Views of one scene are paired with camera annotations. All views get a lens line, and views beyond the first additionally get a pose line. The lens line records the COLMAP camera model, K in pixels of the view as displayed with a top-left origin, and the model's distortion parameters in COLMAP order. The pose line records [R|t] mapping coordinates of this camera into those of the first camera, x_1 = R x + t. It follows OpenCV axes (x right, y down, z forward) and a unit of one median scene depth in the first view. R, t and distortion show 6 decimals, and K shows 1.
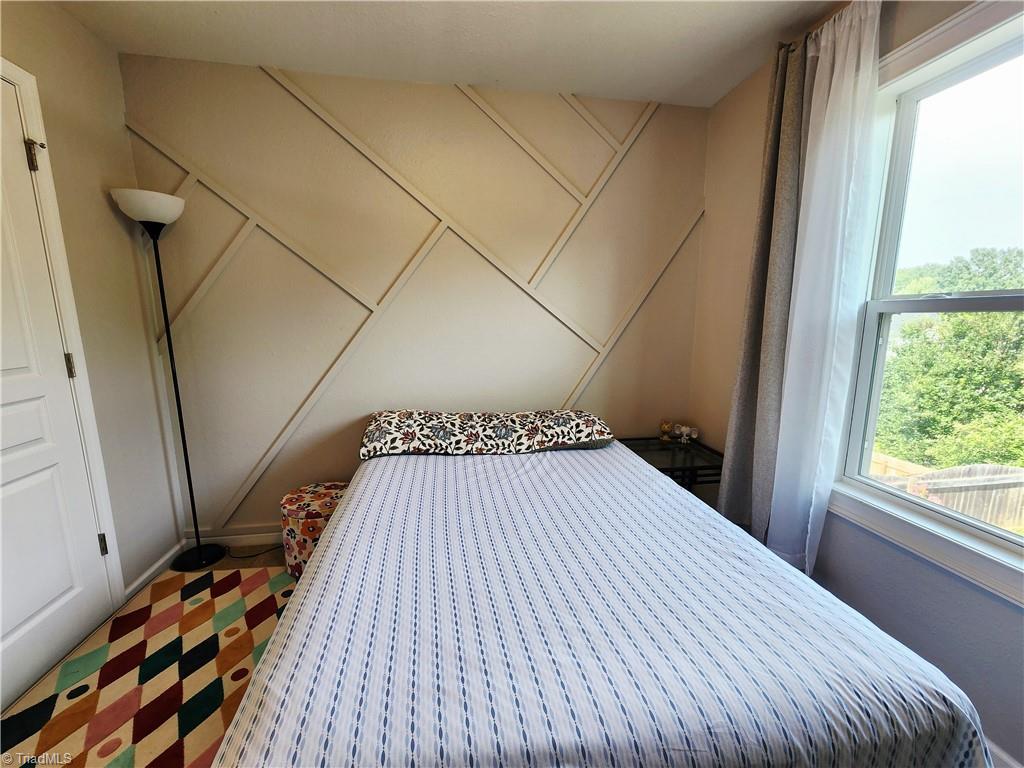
lens RADIAL K [[421.9, 0, 512.7], [0, 421.9, 385.6], [0, 0, 1]] dist [-0.006642, 0.002363]
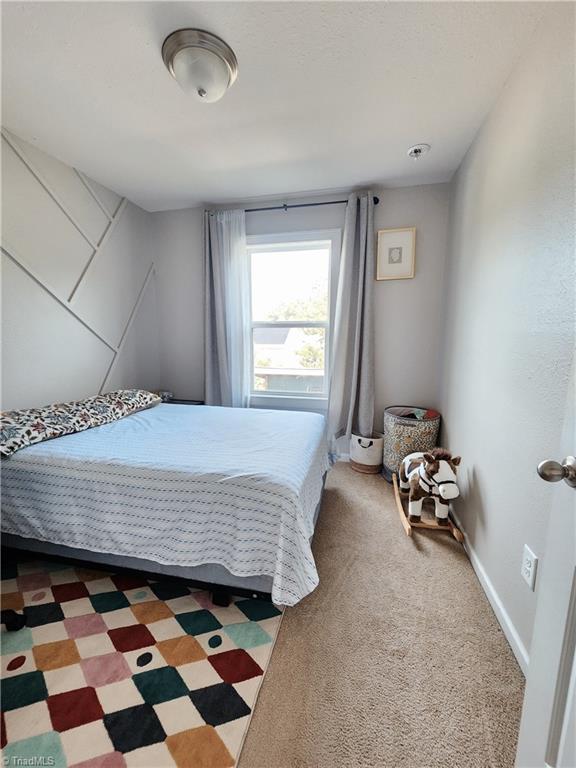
lens RADIAL K [[316.5, 0, 292.5], [0, 316.5, 383.7], [0, 0, 1]] dist [-0.006642, 0.002363]
pose [[0.397740, -0.148360, 0.905424, -0.733495], [0.148902, 0.984195, 0.095857, 0.019900], [-0.905335, 0.096694, 0.413545, -0.035455]]
